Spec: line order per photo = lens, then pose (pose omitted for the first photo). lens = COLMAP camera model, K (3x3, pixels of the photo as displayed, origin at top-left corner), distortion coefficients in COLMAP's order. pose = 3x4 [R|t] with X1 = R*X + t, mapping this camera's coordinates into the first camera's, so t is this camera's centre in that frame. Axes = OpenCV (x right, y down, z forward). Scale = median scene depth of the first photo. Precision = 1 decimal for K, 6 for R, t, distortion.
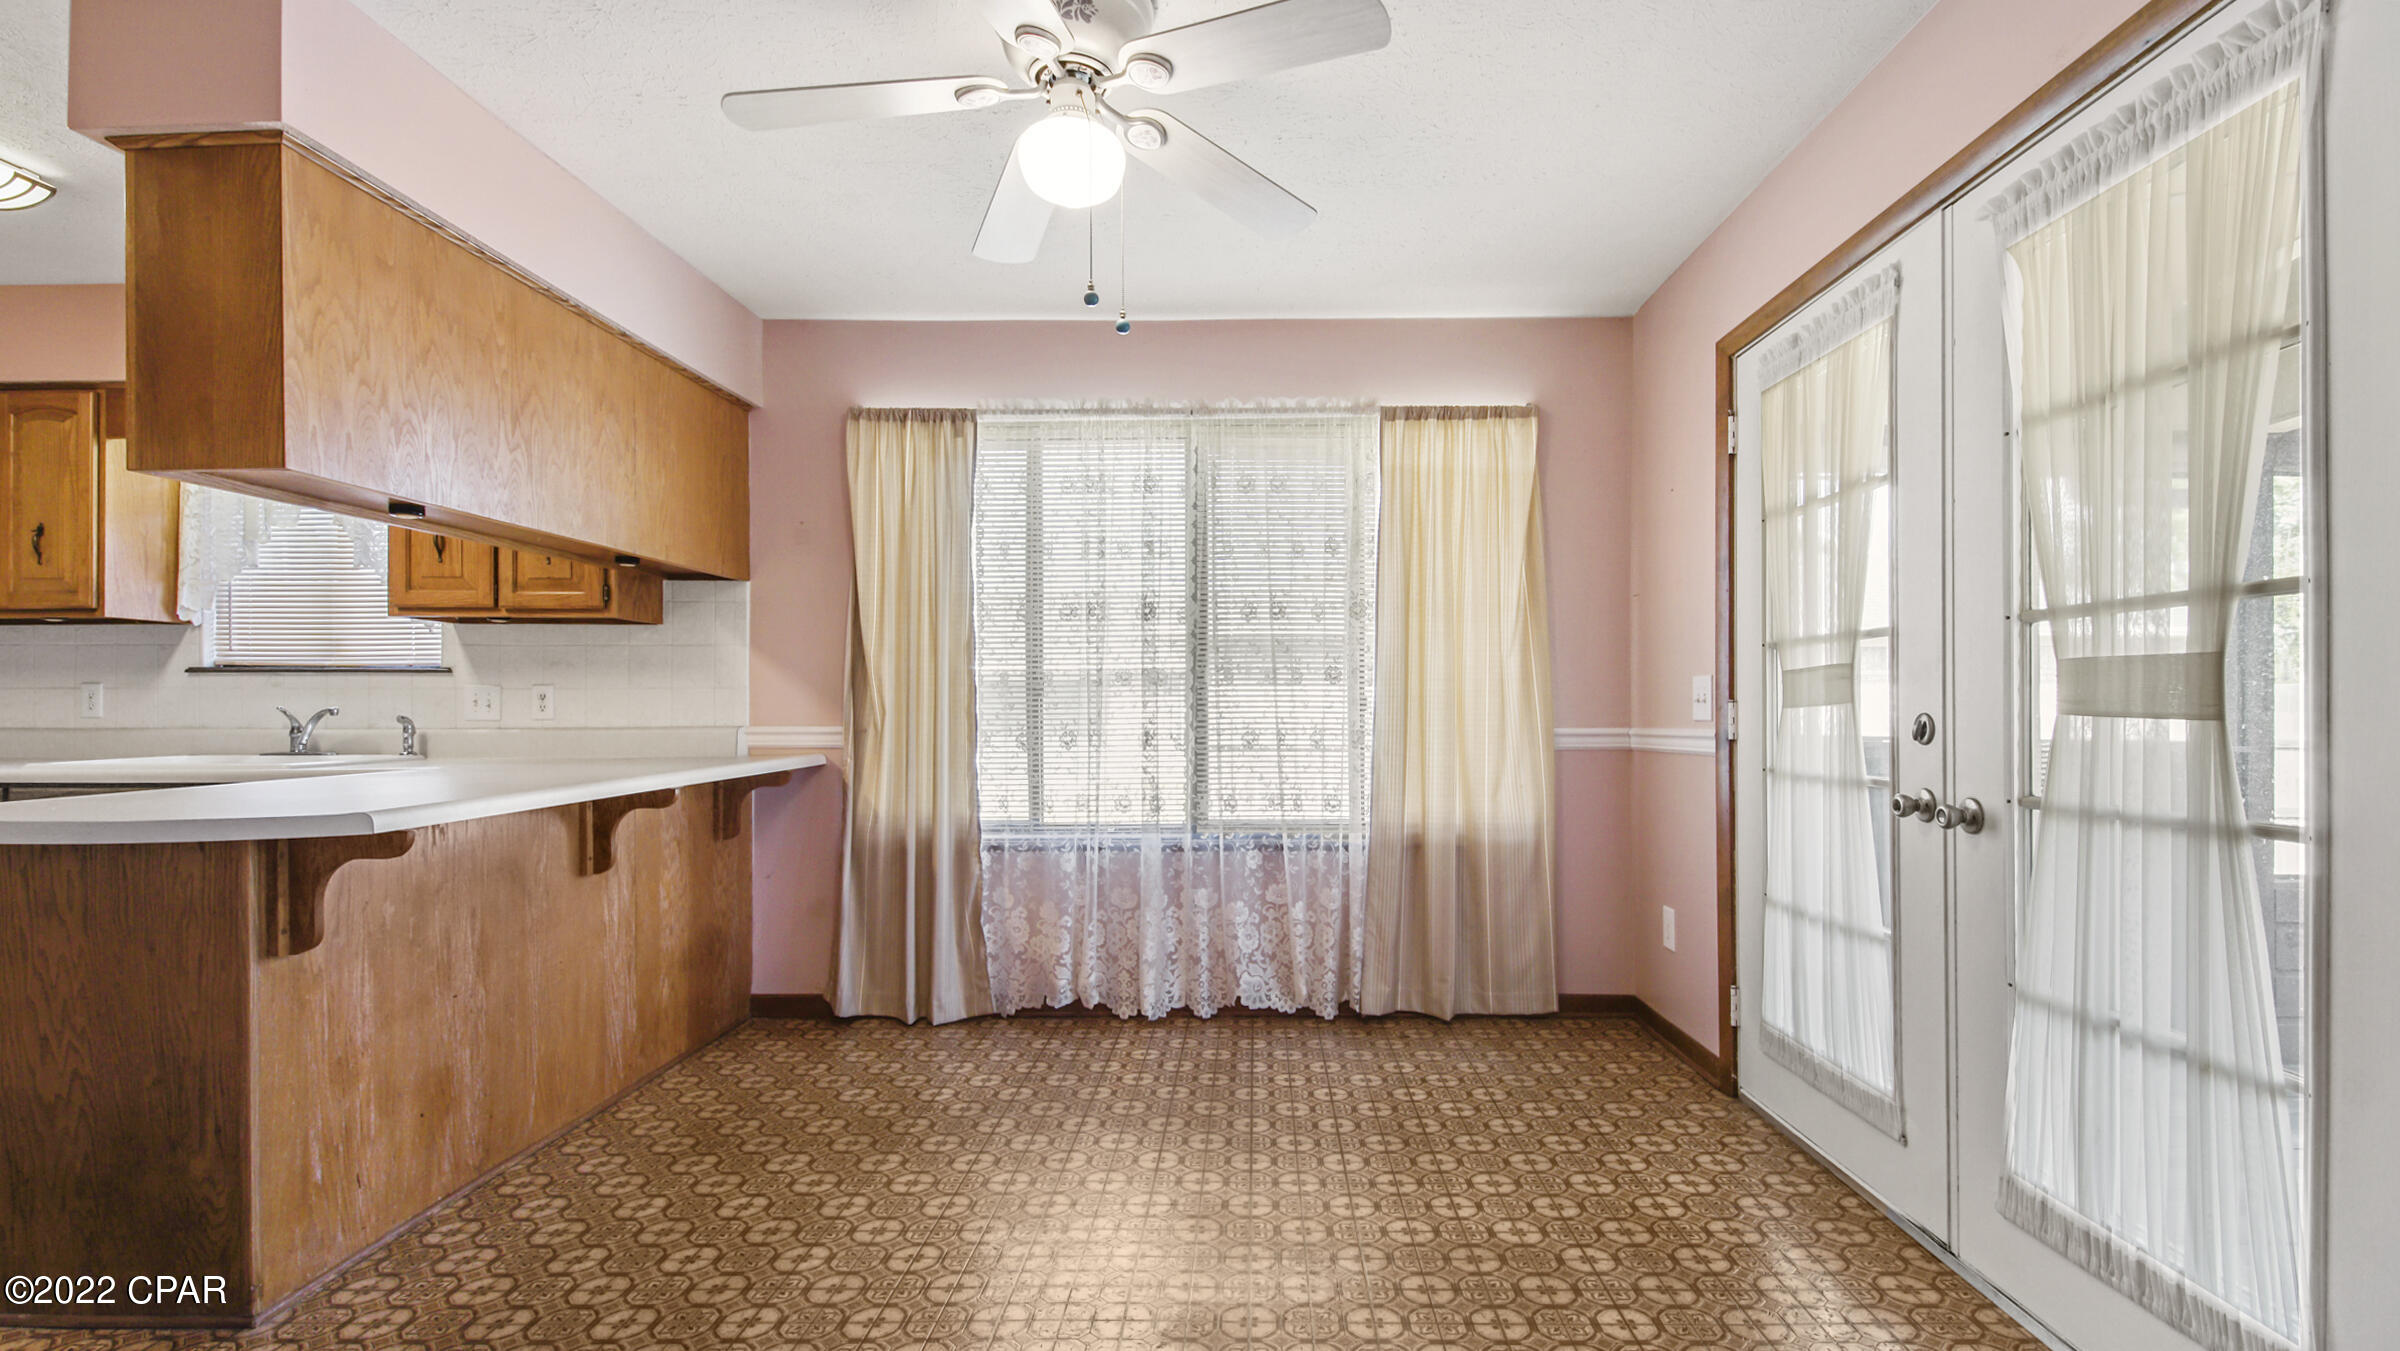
lens RADIAL K [[1005.2, 0, 1266.7], [0, 1005.2, 704.1], [0, 0, 1]] dist [0.015193, -0.014564]
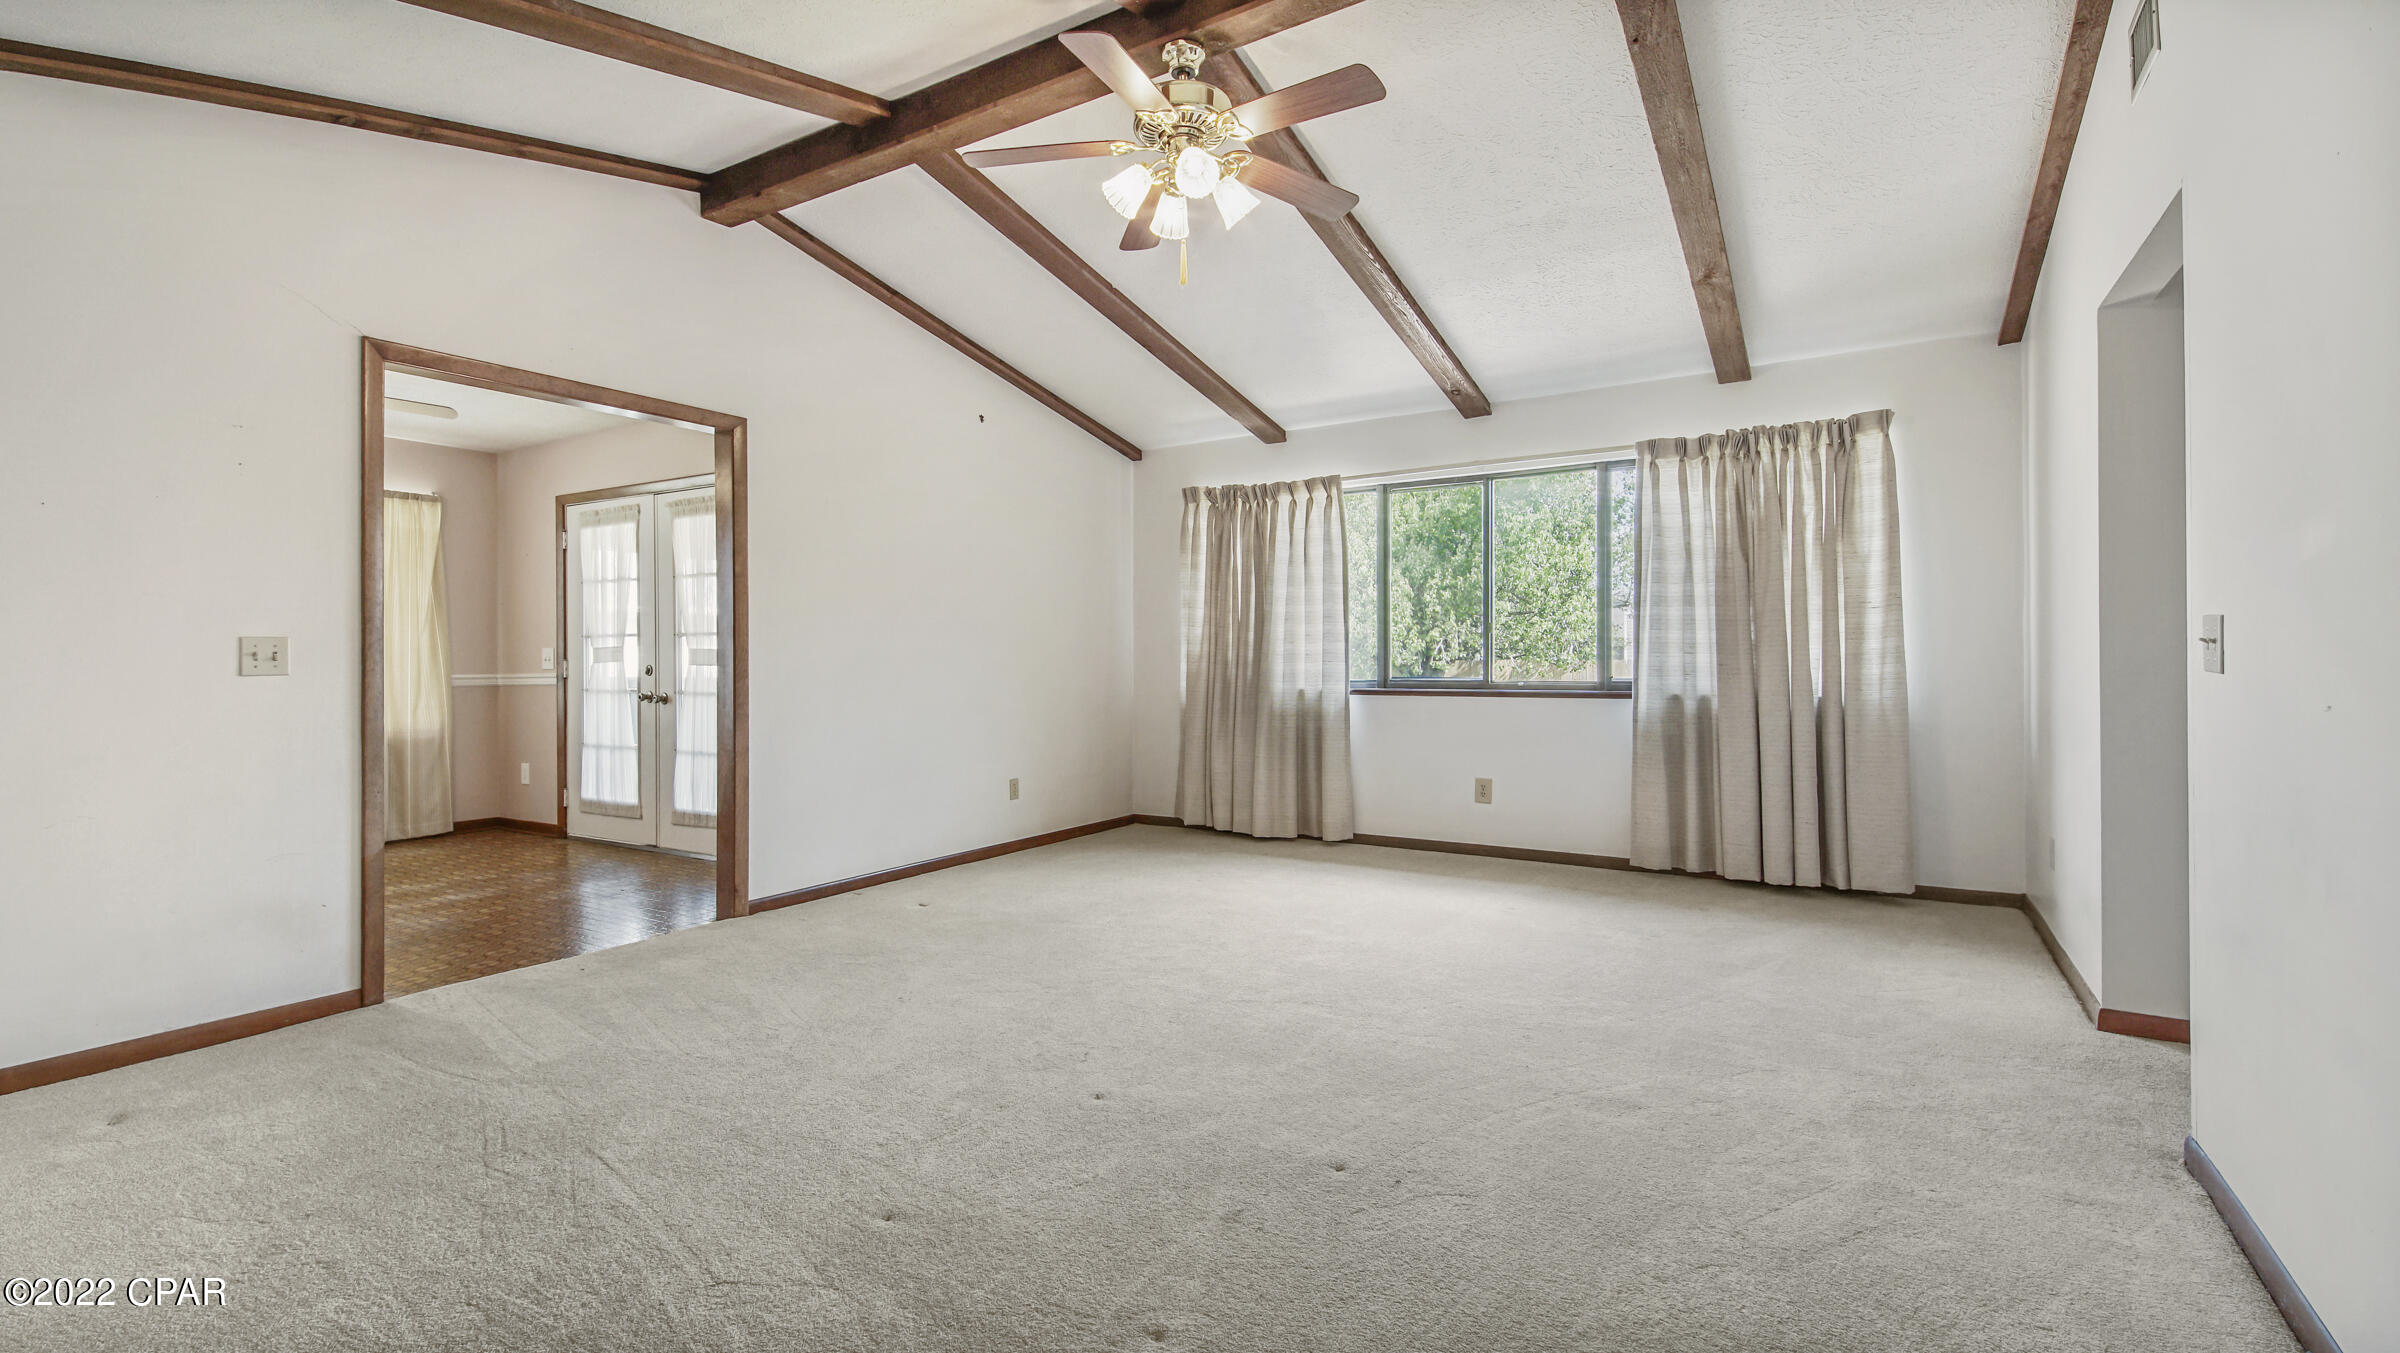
lens RADIAL K [[997.6, 0, 1195.9], [0, 997.6, 664.2], [0, 0, 1]] dist [0.024193, -0.000095]
pose [[0.471355, -0.002170, 0.881941, -0.835535], [-0.001377, 0.999994, 0.003196, -0.003317], [-0.881942, -0.002721, 0.471350, -1.265118]]
